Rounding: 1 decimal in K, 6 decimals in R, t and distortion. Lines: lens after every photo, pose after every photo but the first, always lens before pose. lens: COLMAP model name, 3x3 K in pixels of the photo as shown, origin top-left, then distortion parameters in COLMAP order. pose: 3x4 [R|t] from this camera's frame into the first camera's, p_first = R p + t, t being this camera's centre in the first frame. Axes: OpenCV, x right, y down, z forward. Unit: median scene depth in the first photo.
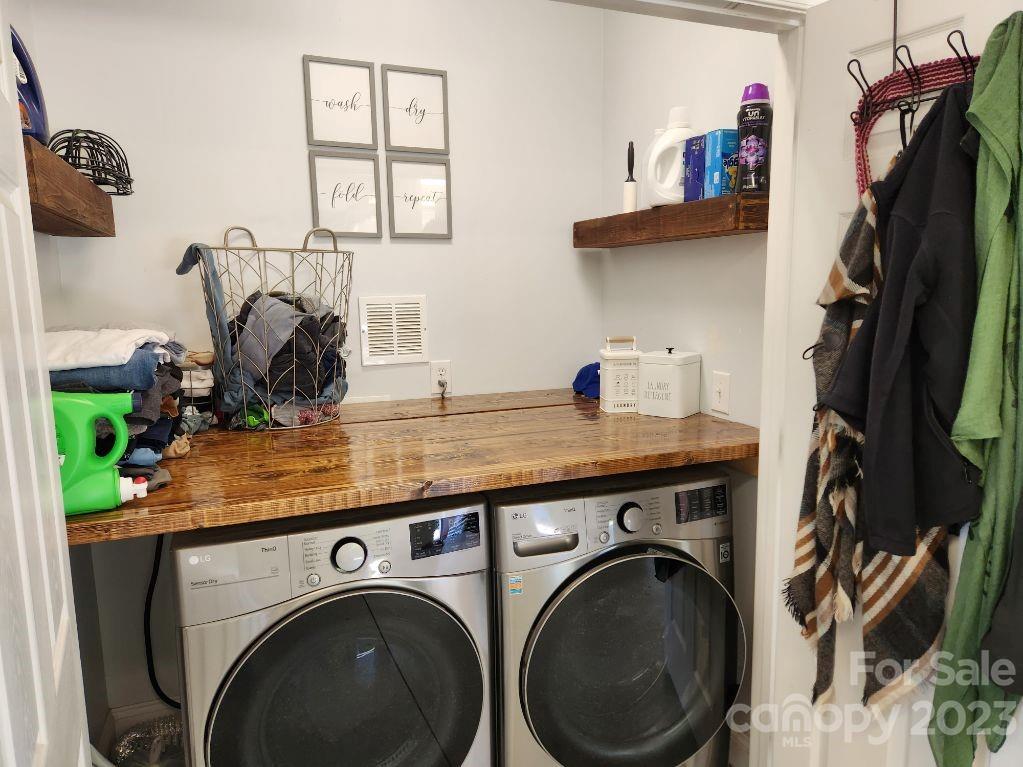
lens RADIAL K [[693.8, 0, 509.2], [0, 693.8, 379.4], [0, 0, 1]] dist [0.087771, -0.077574]
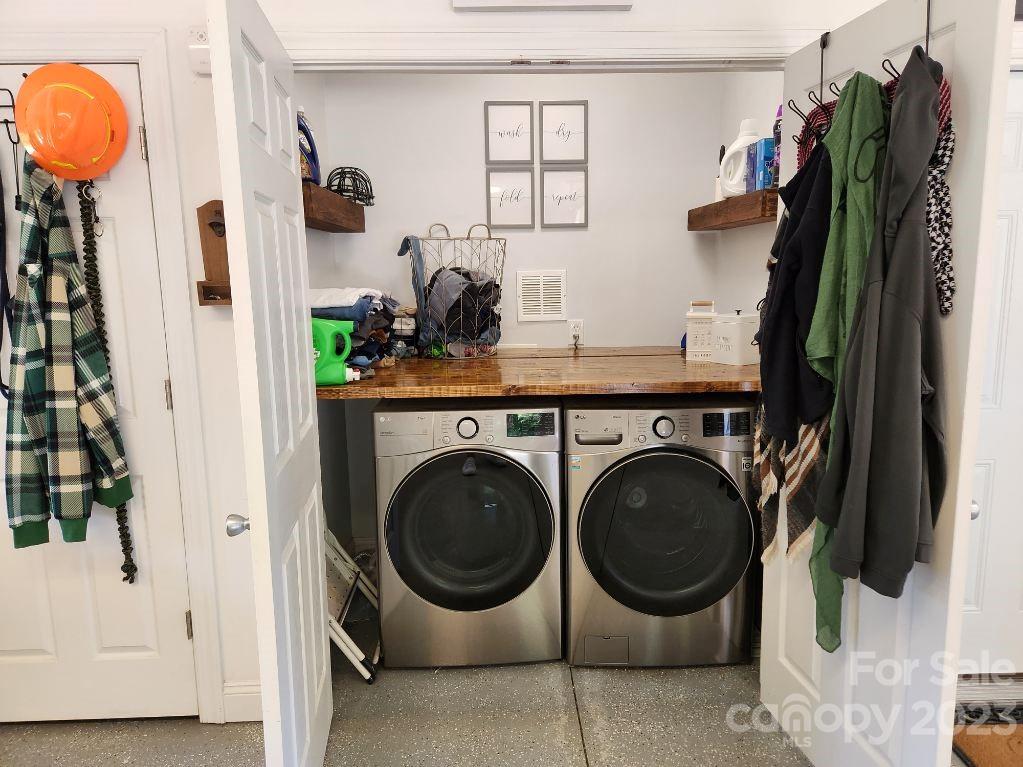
lens RADIAL K [[693.8, 0, 509.2], [0, 693.8, 379.4], [0, 0, 1]] dist [0.087771, -0.077574]
pose [[0.933499, 0.054770, -0.354373, 0.326093], [-0.046069, 0.998395, 0.032952, 0.061671], [0.355609, -0.014436, 0.934523, -0.359928]]
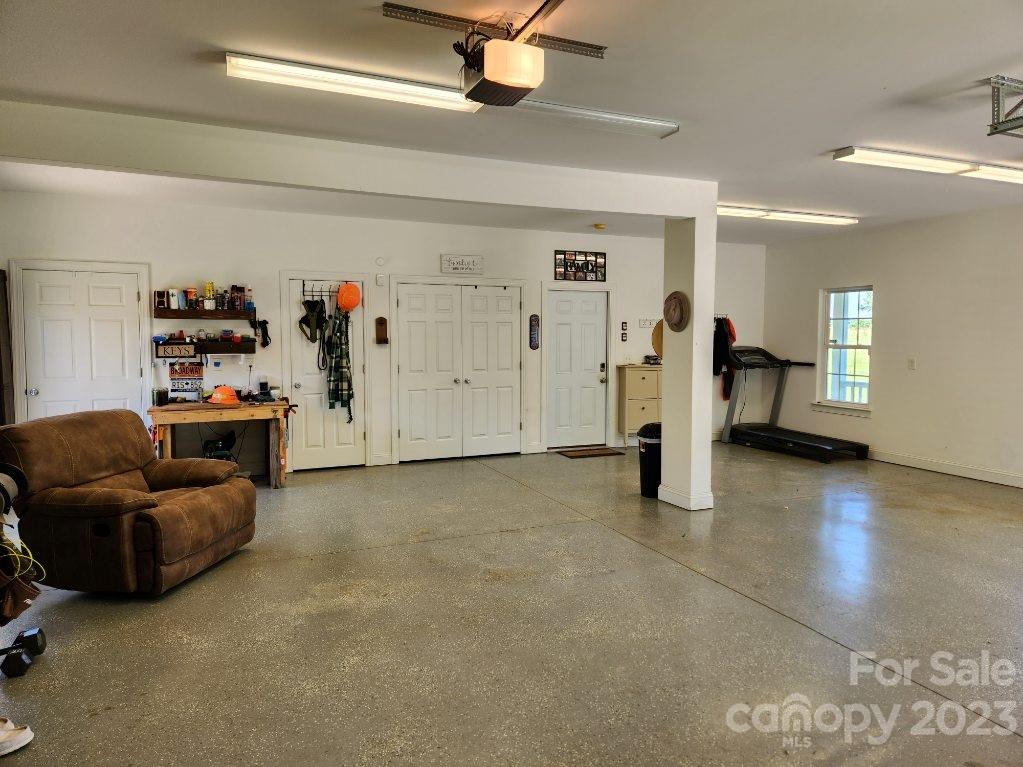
lens RADIAL K [[693.8, 0, 509.2], [0, 693.8, 379.4], [0, 0, 1]] dist [0.087771, -0.077574]
pose [[0.999812, 0.017956, 0.007365, 0.213289], [-0.017406, 0.997470, -0.068919, 0.541377], [-0.008584, 0.068778, 0.997595, -4.052714]]
